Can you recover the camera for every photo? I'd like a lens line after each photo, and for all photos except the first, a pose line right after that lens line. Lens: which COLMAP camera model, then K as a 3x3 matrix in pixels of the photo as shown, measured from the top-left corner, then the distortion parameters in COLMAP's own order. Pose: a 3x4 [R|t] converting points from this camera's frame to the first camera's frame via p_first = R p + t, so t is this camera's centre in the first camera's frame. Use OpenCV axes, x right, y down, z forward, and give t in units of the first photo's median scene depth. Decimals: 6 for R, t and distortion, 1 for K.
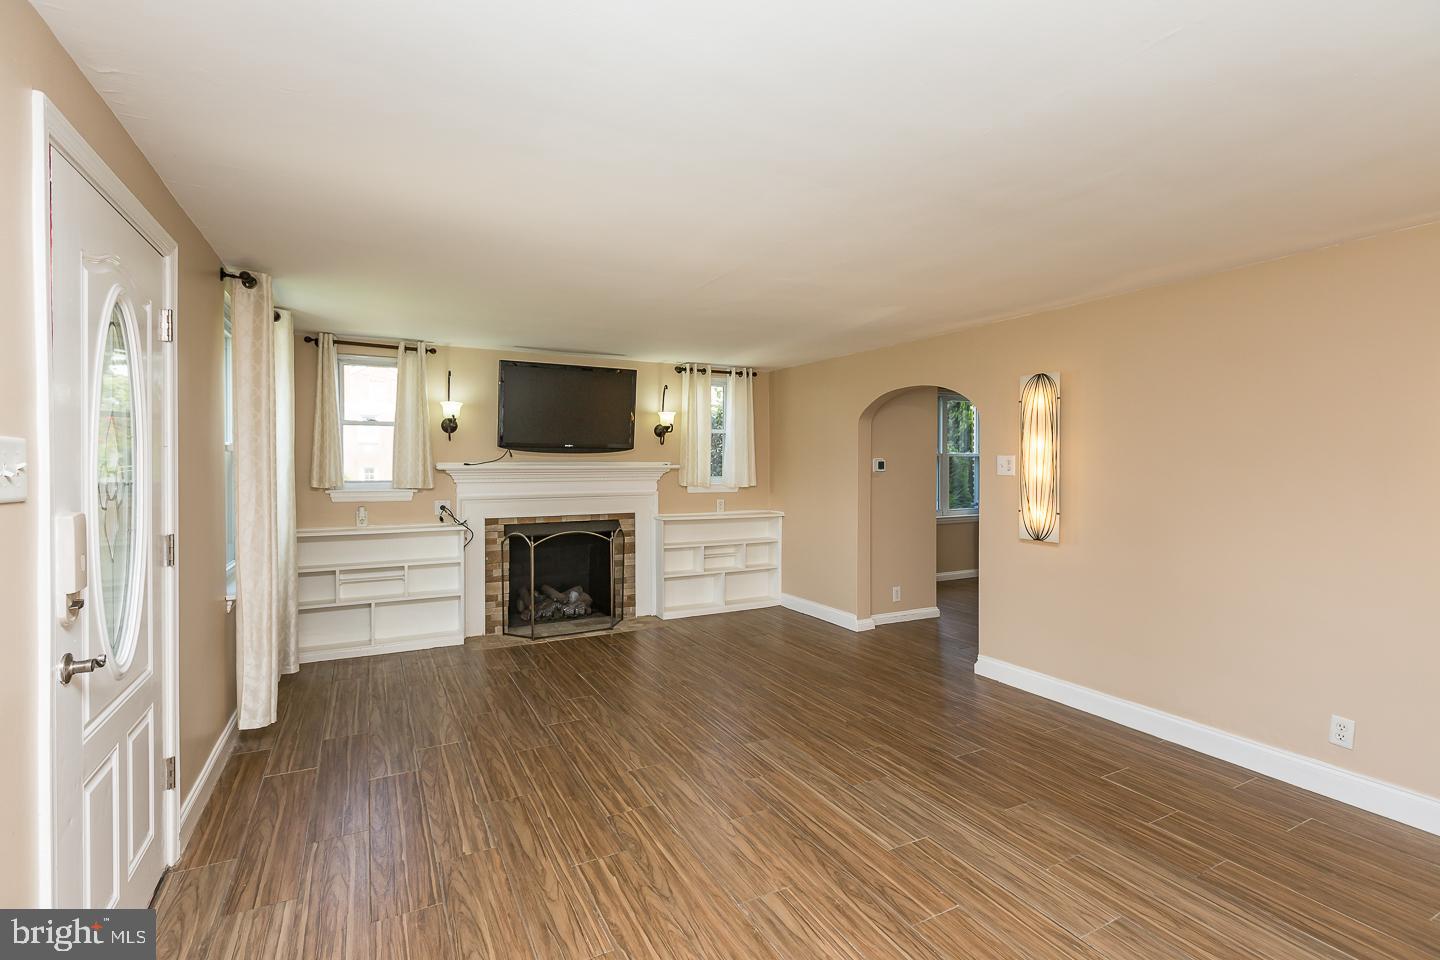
lens RADIAL K [[693.2, 0, 717.7], [0, 693.2, 468.9], [0, 0, 1]] dist [-0.000456, -0.000573]
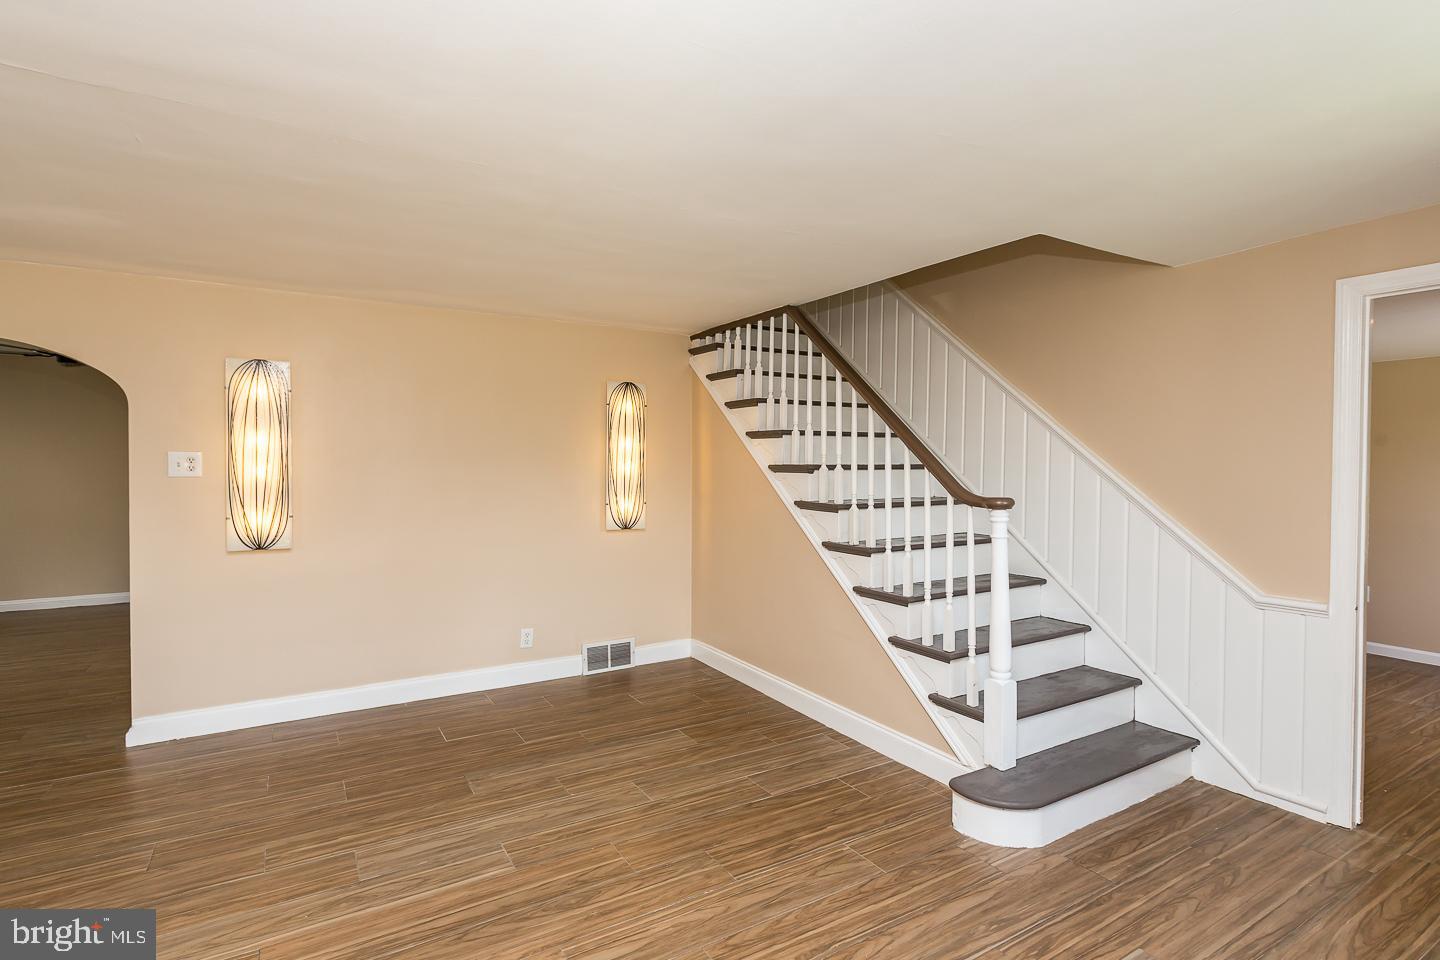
lens RADIAL K [[669.2, 0, 701.6], [0, 669.2, 475.6], [0, 0, 1]] dist [-0.001144, -0.000055]
pose [[-0.052582, -0.017002, 0.998472, -0.522091], [0.007616, 0.999819, 0.017426, -0.000553], [-0.998588, 0.008520, -0.052443, 0.618007]]
